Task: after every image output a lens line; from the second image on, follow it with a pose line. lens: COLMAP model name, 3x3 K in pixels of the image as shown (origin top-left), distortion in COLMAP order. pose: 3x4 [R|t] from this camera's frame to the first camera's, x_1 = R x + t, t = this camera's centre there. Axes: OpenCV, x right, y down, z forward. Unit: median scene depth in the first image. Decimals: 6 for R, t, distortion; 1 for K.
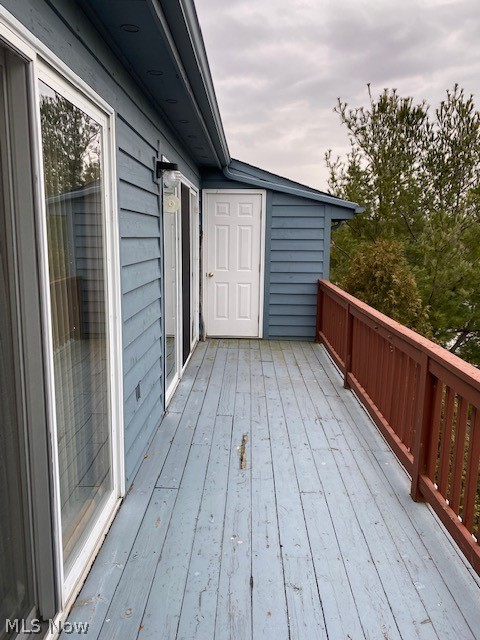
lens RADIAL K [[495.6, 0, 239.7], [0, 495.6, 321.6], [0, 0, 1]] dist [0.034032, -0.048176]
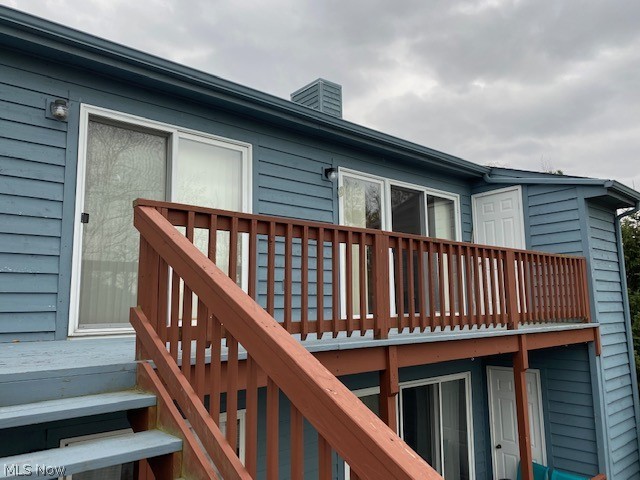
lens RADIAL K [[495.6, 0, 320.6], [0, 495.6, 240.1], [0, 0, 1]] dist [0.034032, -0.048176]
pose [[0.678196, -0.128698, -0.723524, 0.551346], [-0.093861, 0.961313, -0.258976, 0.197254], [0.728863, 0.243547, 0.639878, -0.042503]]
